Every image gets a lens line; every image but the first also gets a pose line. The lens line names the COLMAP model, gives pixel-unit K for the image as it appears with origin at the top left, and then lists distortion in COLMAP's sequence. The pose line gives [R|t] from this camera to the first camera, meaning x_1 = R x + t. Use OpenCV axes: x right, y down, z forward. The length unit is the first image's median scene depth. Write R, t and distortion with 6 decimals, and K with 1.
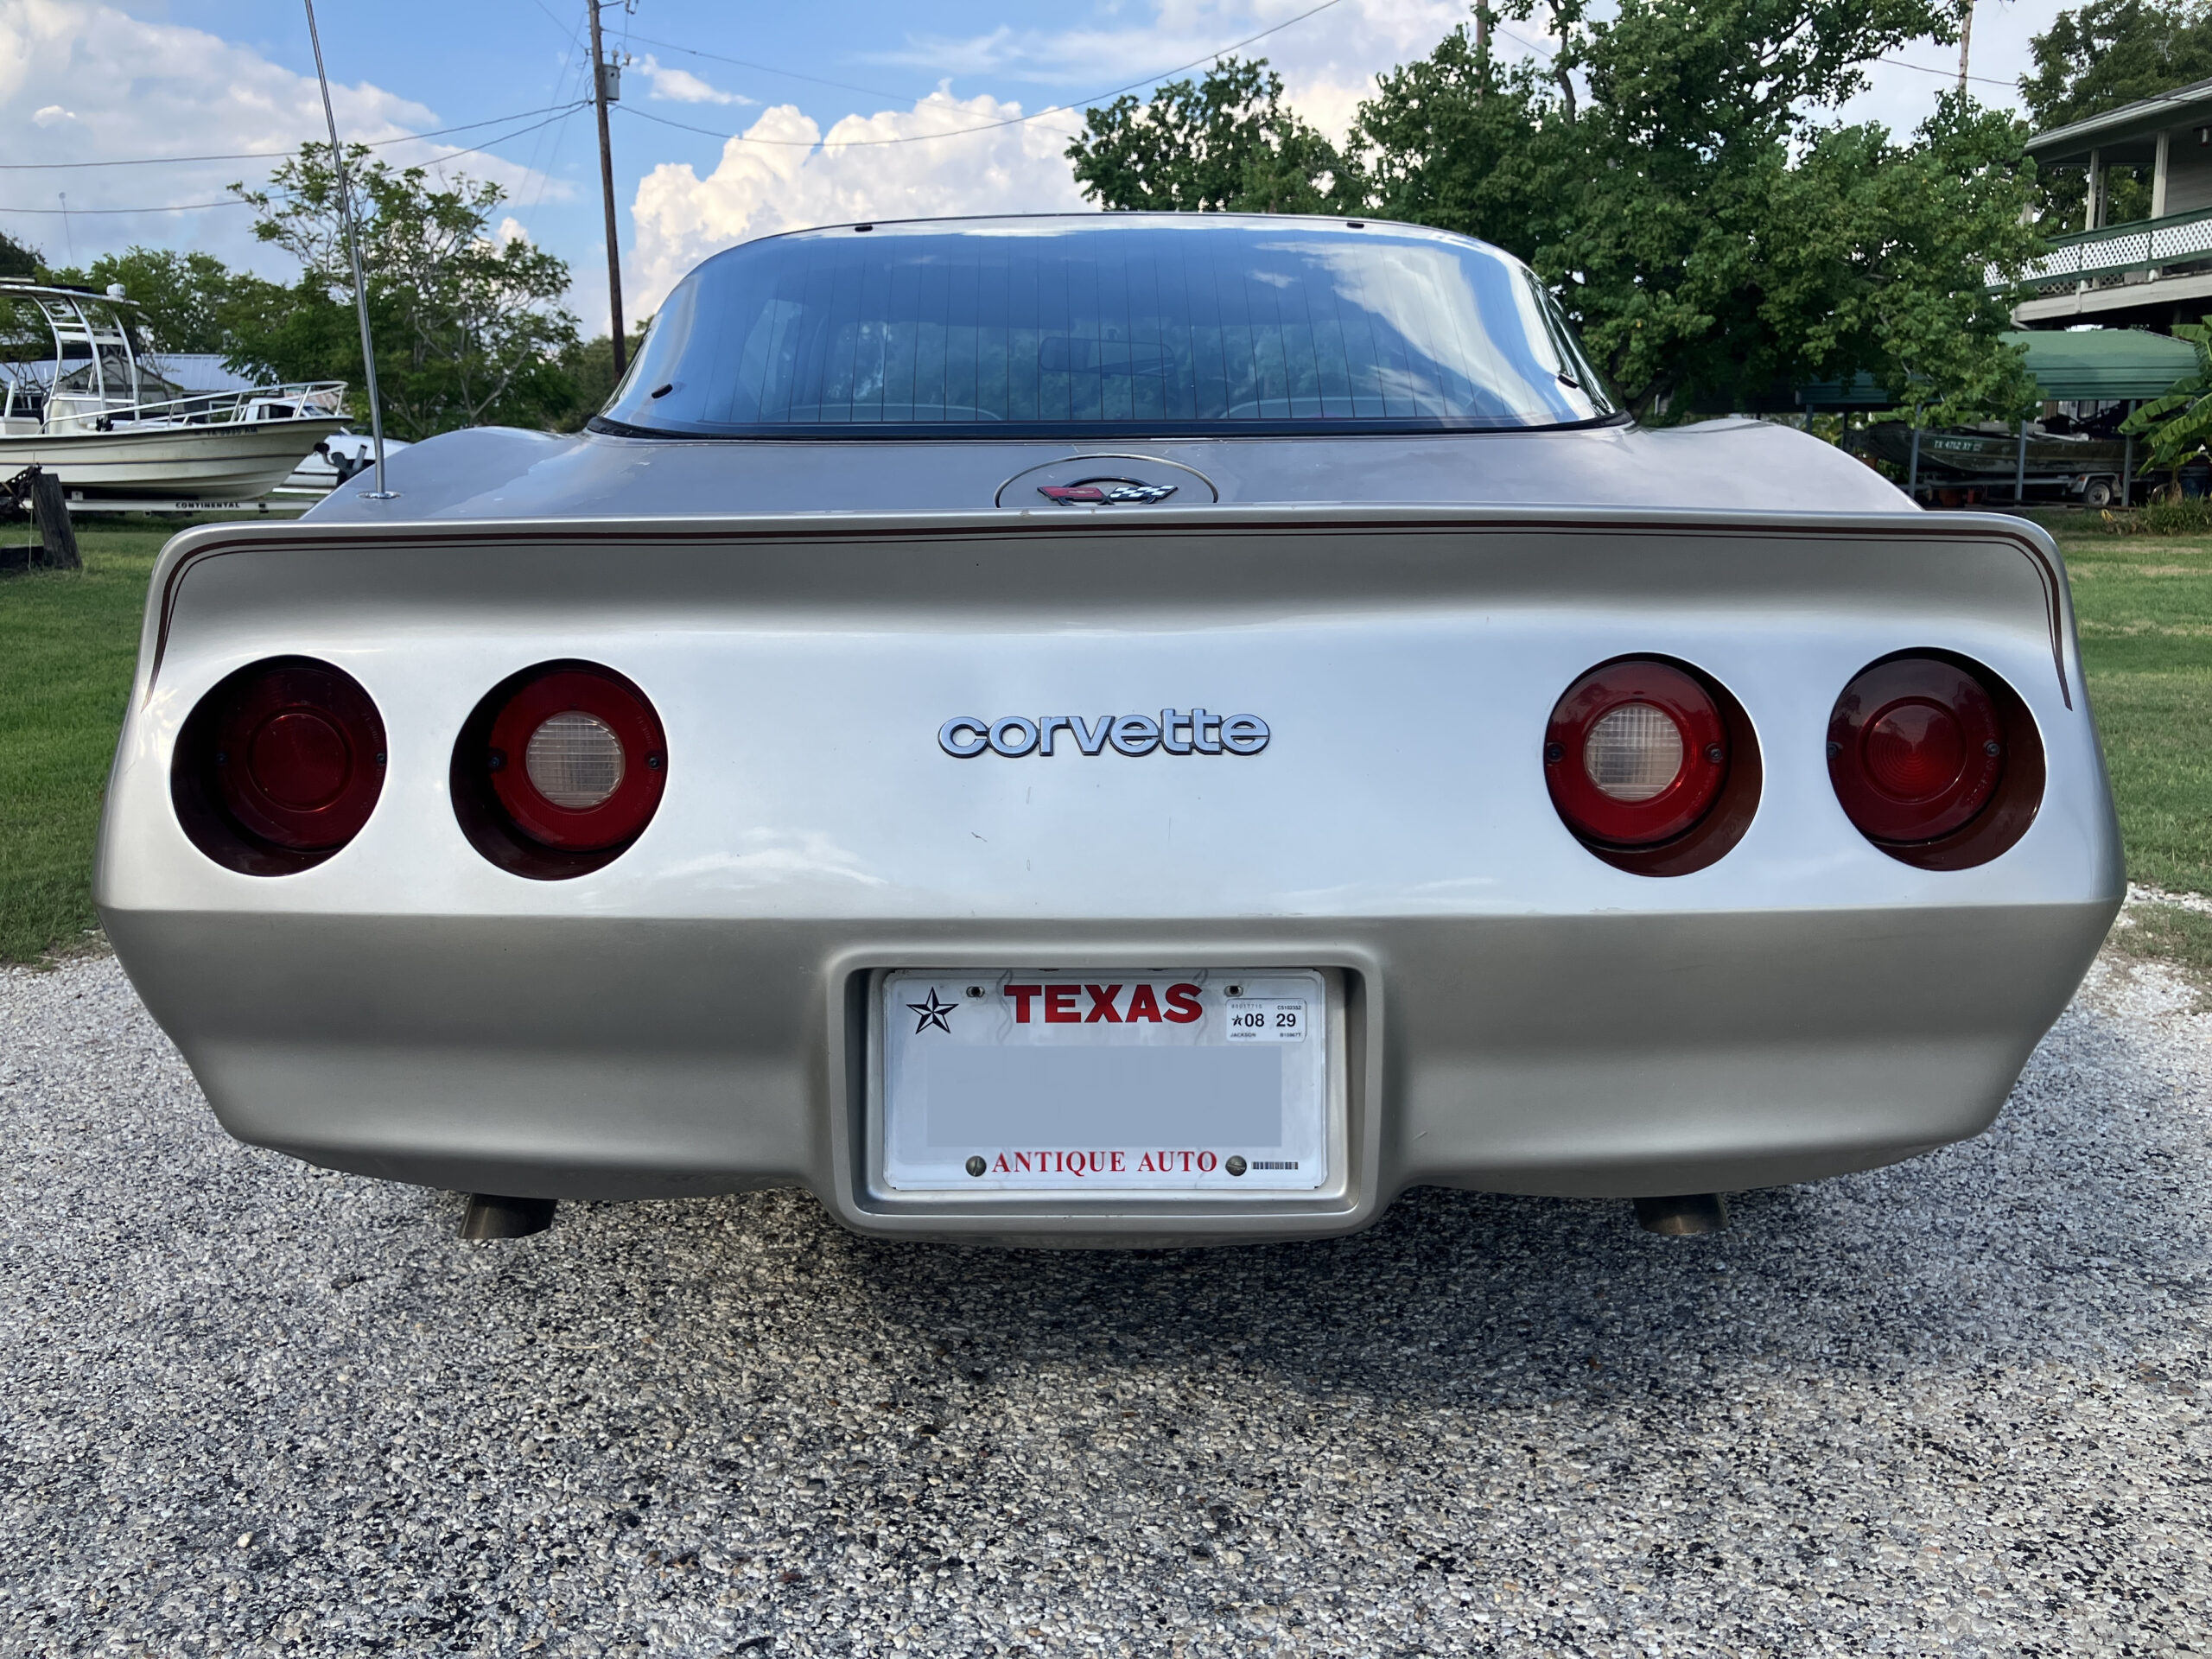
lens RADIAL K [[1832.2, 0, 1095.5], [0, 1832.2, 827.1], [0, 0, 1]] dist [0.013404, -0.032601]
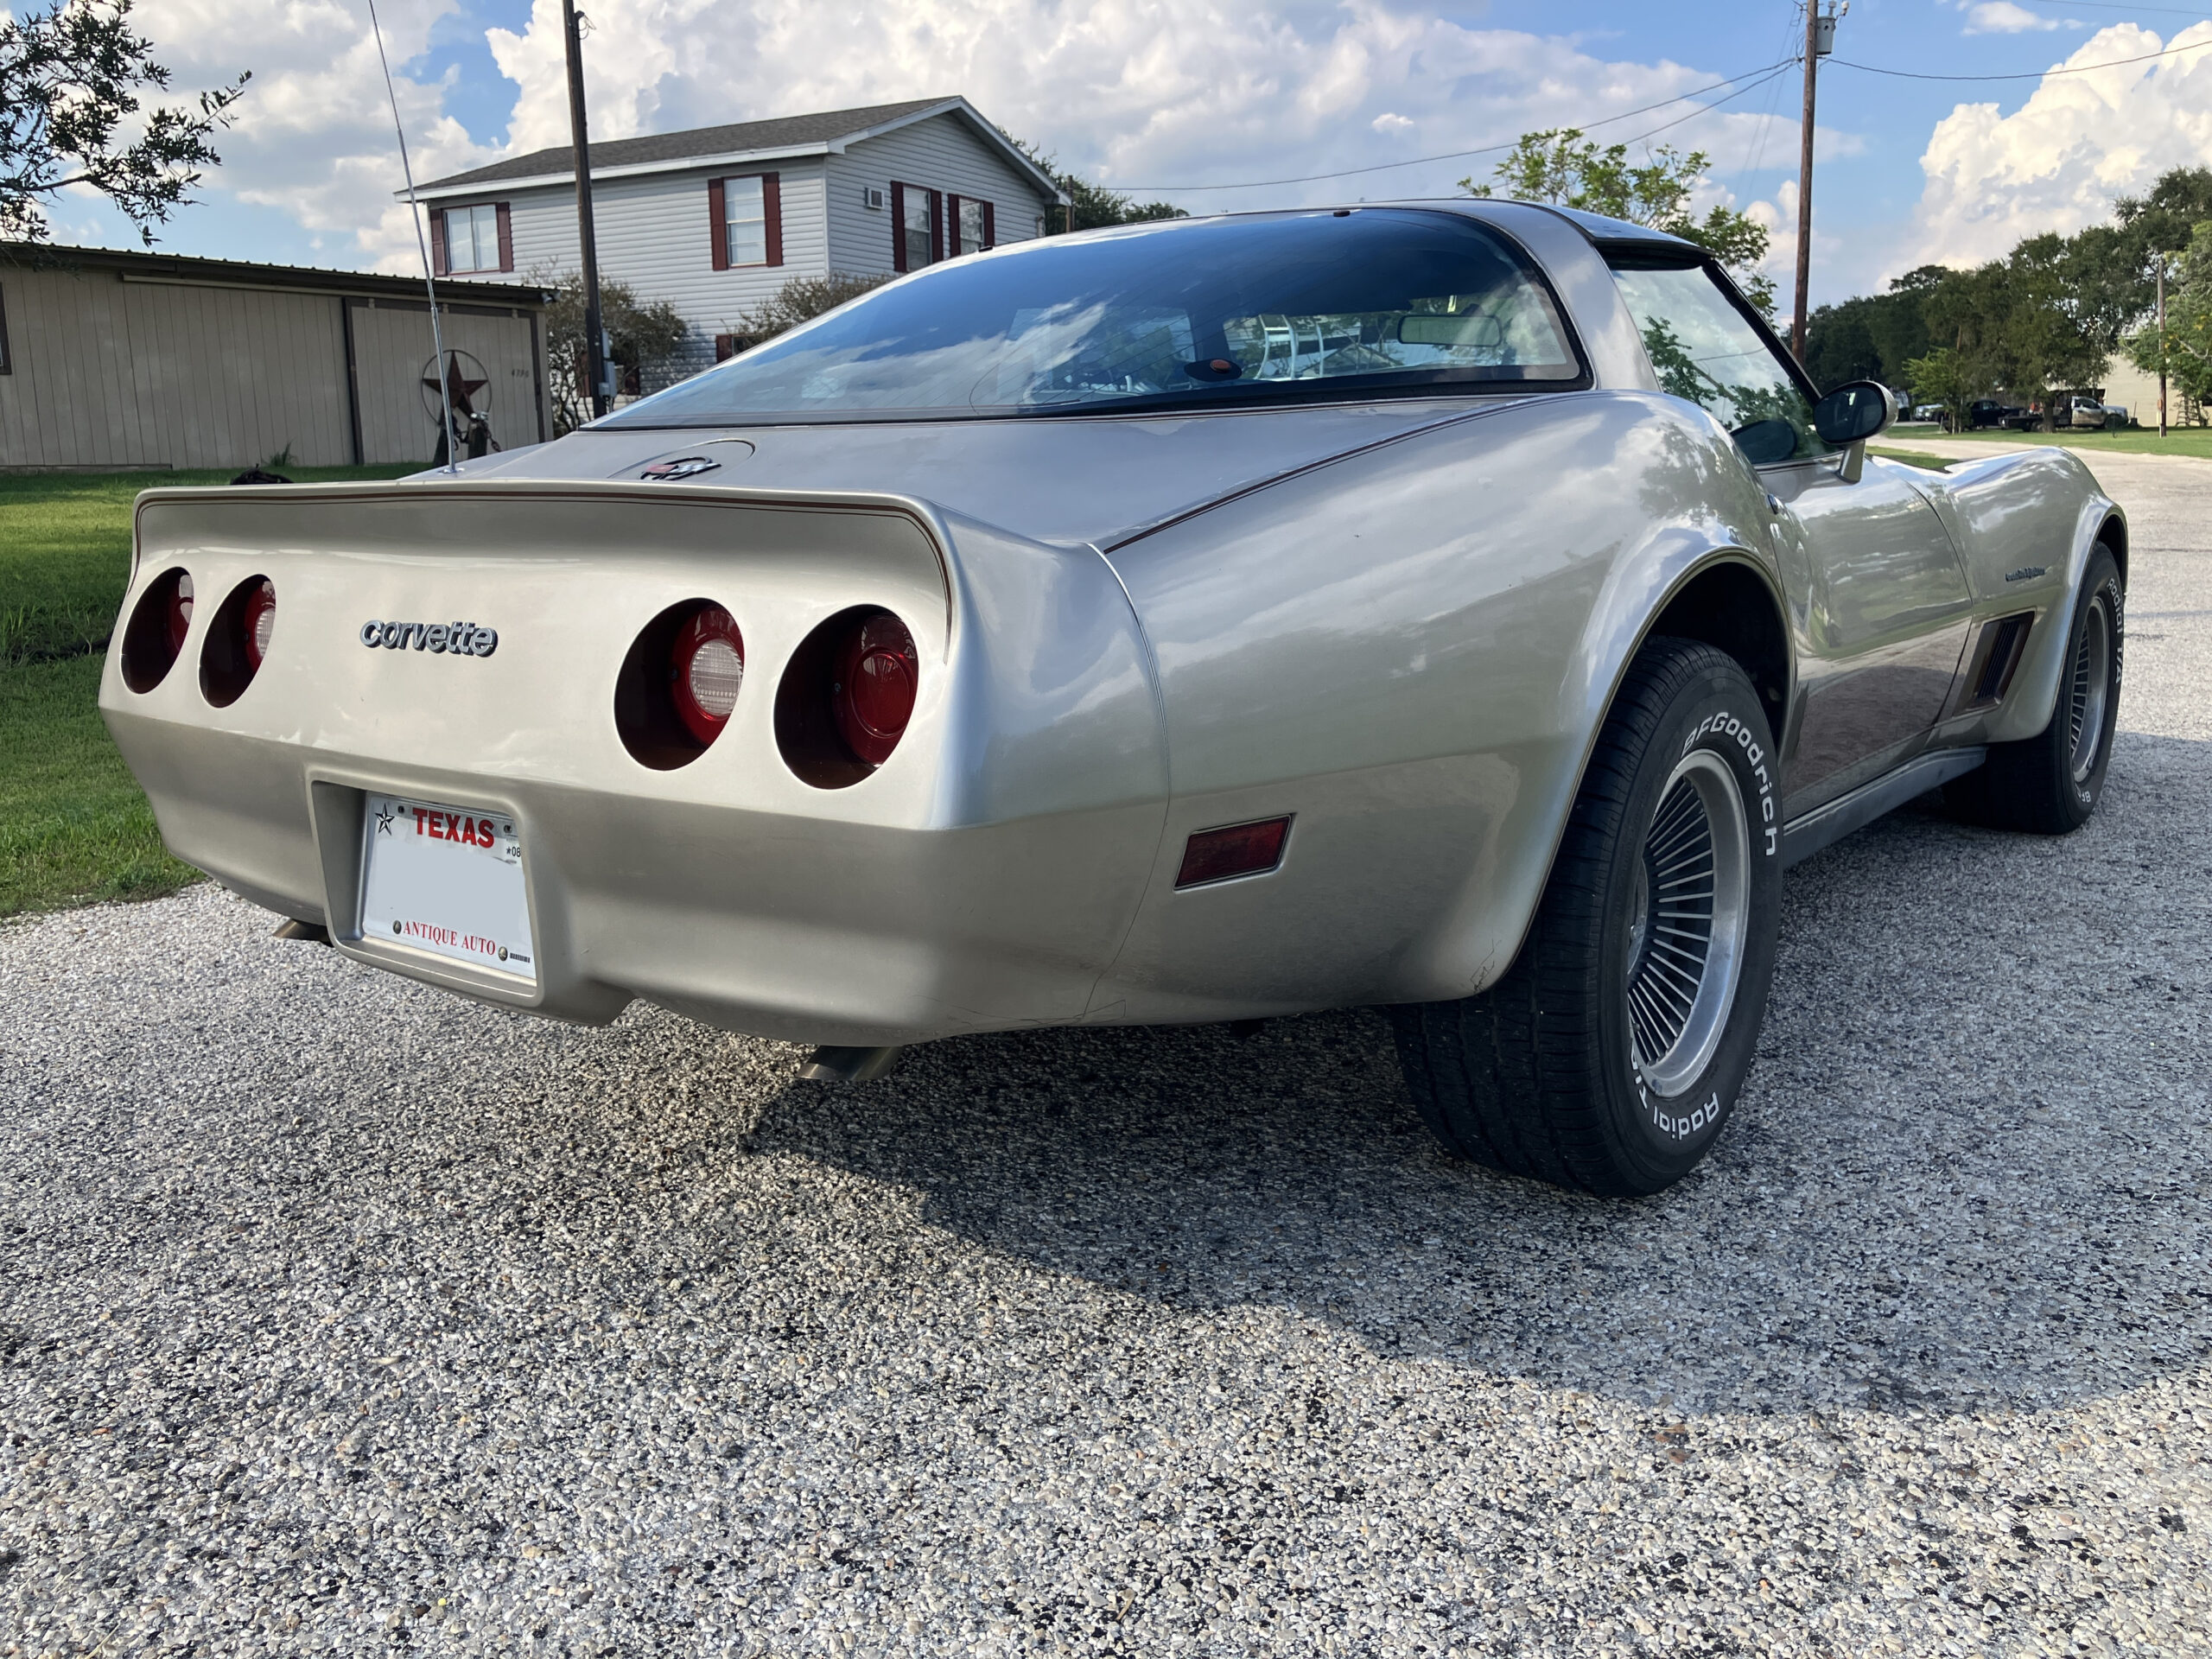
lens RADIAL K [[1832.2, 0, 1098.2], [0, 1832.2, 826.5], [0, 0, 1]] dist [0.013404, -0.032601]
pose [[0.796990, 0.109685, -0.593950, 0.086570], [-0.100130, 0.993759, 0.049158, -0.001828], [0.595635, 0.020294, 0.802999, 0.009532]]
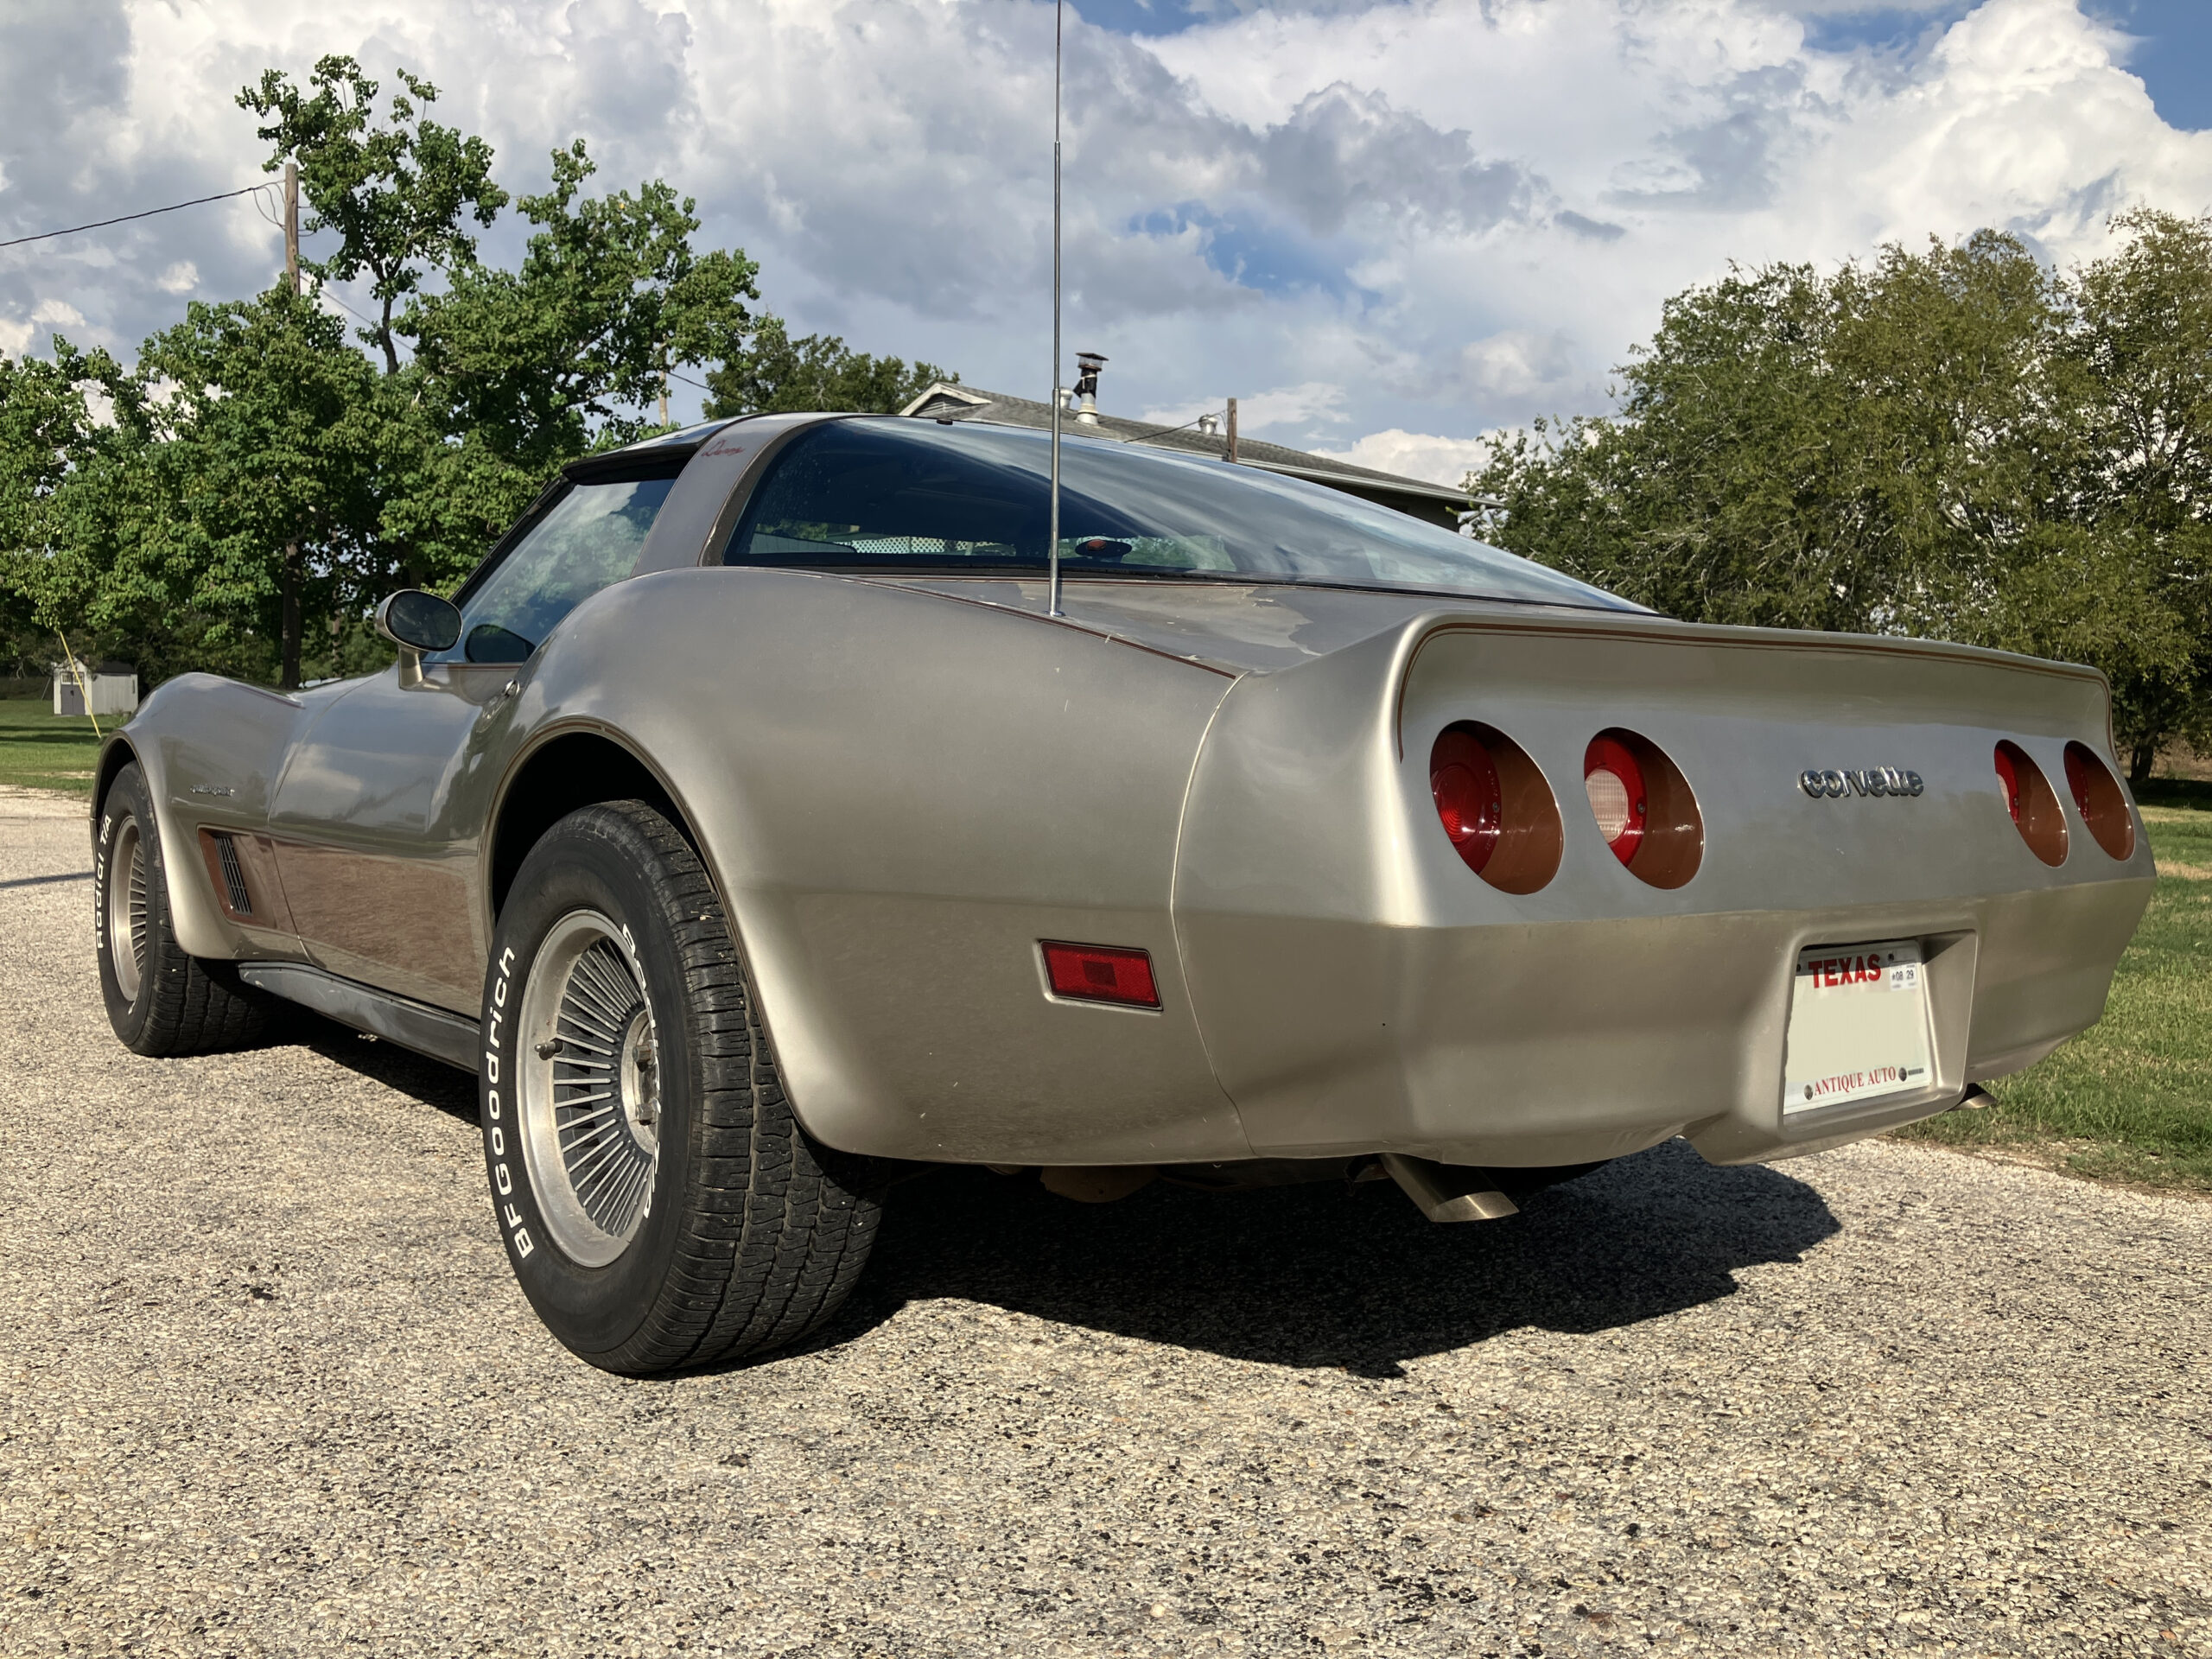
lens RADIAL K [[1832.2, 0, 1096.2], [0, 1832.2, 814.2], [0, 0, 1]] dist [0.013404, -0.032601]
pose [[0.769341, -0.002256, 0.638834, -0.095757], [0.097348, 0.988729, -0.113743, 0.005467], [-0.631378, 0.149697, 0.760890, 0.016016]]
